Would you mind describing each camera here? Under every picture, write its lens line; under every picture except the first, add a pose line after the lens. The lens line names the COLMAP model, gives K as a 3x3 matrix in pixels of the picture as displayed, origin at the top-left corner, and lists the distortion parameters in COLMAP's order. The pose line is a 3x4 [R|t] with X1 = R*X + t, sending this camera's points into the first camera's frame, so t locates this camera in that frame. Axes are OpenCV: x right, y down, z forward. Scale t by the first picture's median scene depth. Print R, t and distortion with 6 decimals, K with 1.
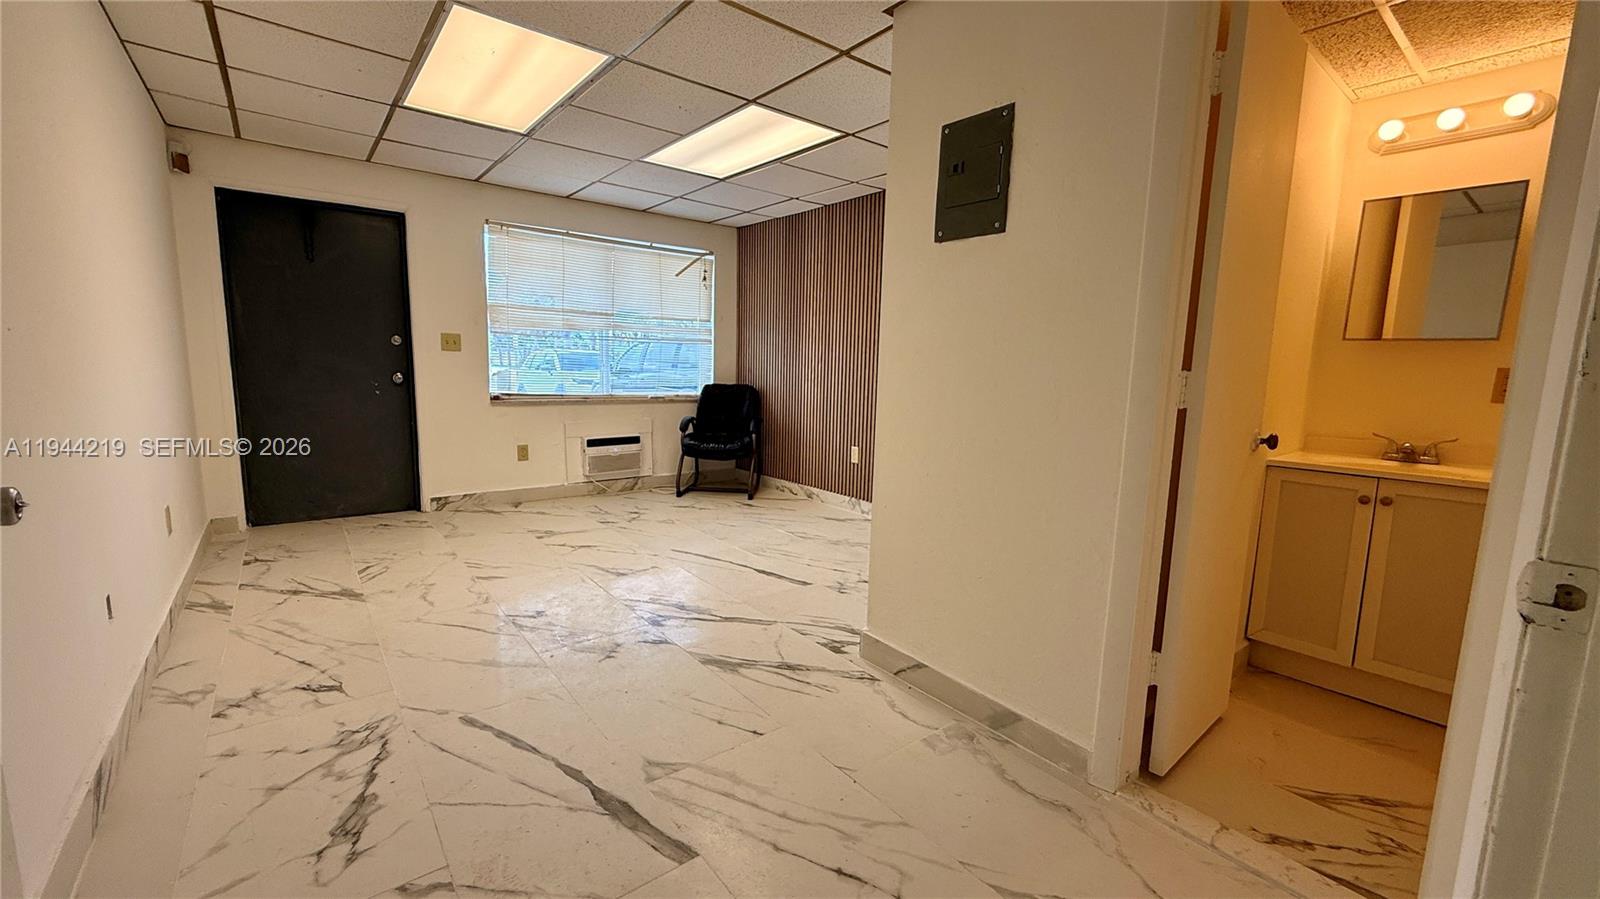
lens RADIAL K [[636.6, 0, 796.6], [0, 636.6, 449.8], [0, 0, 1]] dist [0.001305, -0.000059]
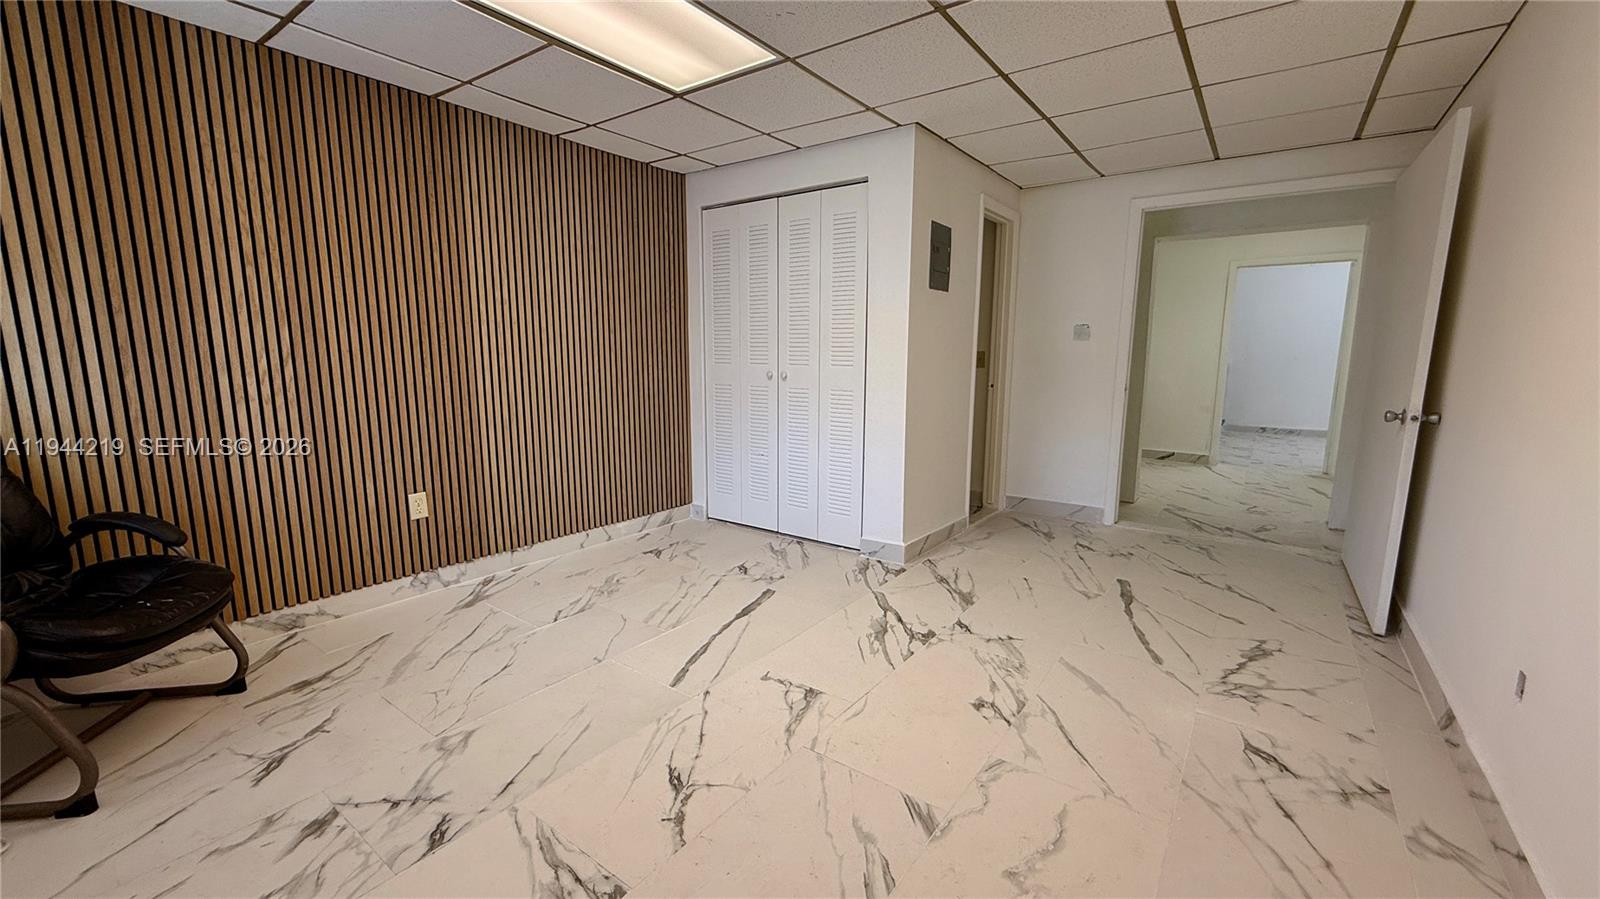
lens RADIAL K [[636.6, 0, 796.7], [0, 636.6, 448.6], [0, 0, 1]] dist [0.001305, -0.000059]
pose [[-0.257932, -0.174864, 0.950207, -1.159404], [0.121203, 0.969860, 0.211381, -0.262988], [-0.958531, 0.169690, -0.228964, 1.515674]]
